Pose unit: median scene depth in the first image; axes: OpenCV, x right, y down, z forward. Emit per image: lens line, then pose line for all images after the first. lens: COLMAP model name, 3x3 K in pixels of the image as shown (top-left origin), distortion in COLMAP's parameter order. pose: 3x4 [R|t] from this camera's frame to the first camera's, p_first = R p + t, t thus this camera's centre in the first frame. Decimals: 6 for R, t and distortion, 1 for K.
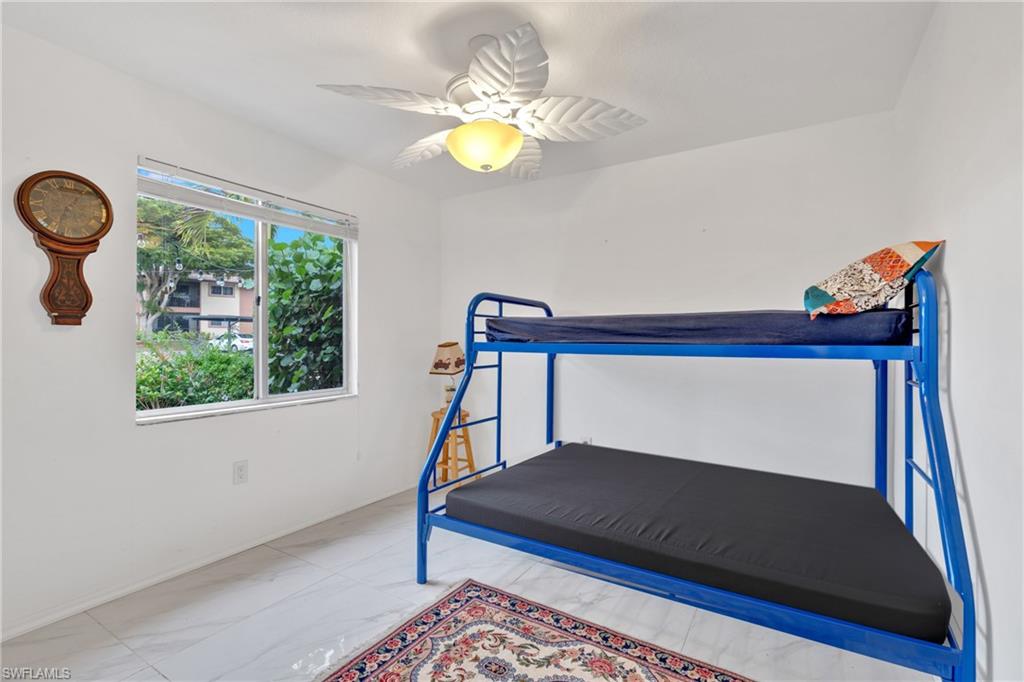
lens RADIAL K [[472.5, 0, 507.7], [0, 472.5, 343.9], [0, 0, 1]] dist [-0.003606, 0.000007]
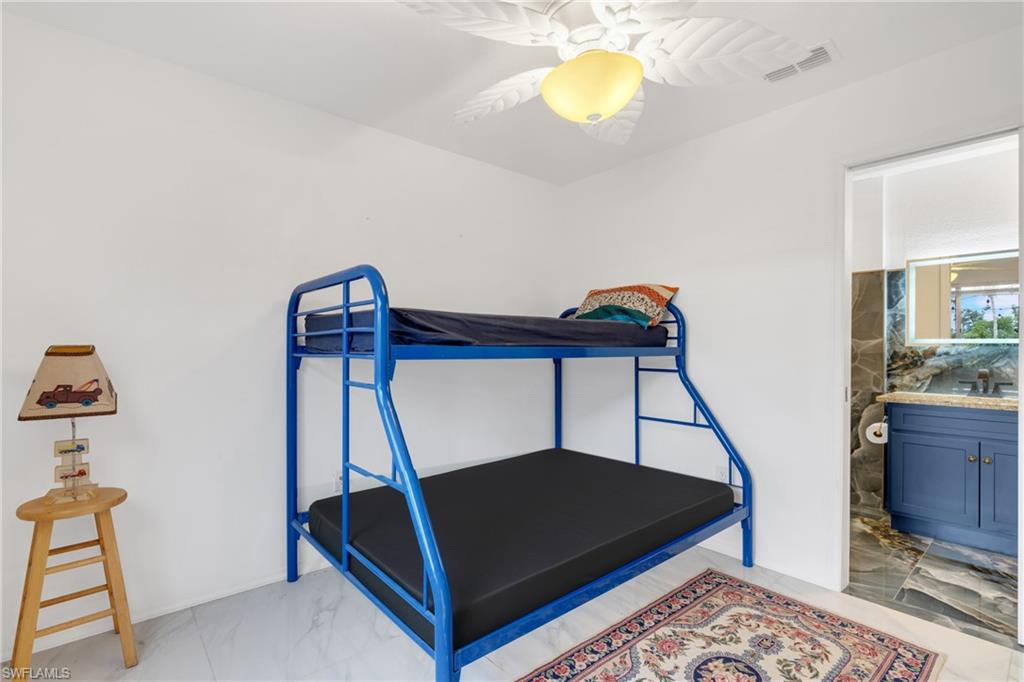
lens RADIAL K [[472.5, 0, 510.8], [0, 472.5, 345.0], [0, 0, 1]] dist [-0.003606, 0.000007]
pose [[0.305693, -0.001450, 0.952129, -0.750756], [0.001826, 0.999998, 0.000937, -0.005027], [-0.952128, 0.001453, 0.305695, 0.813729]]
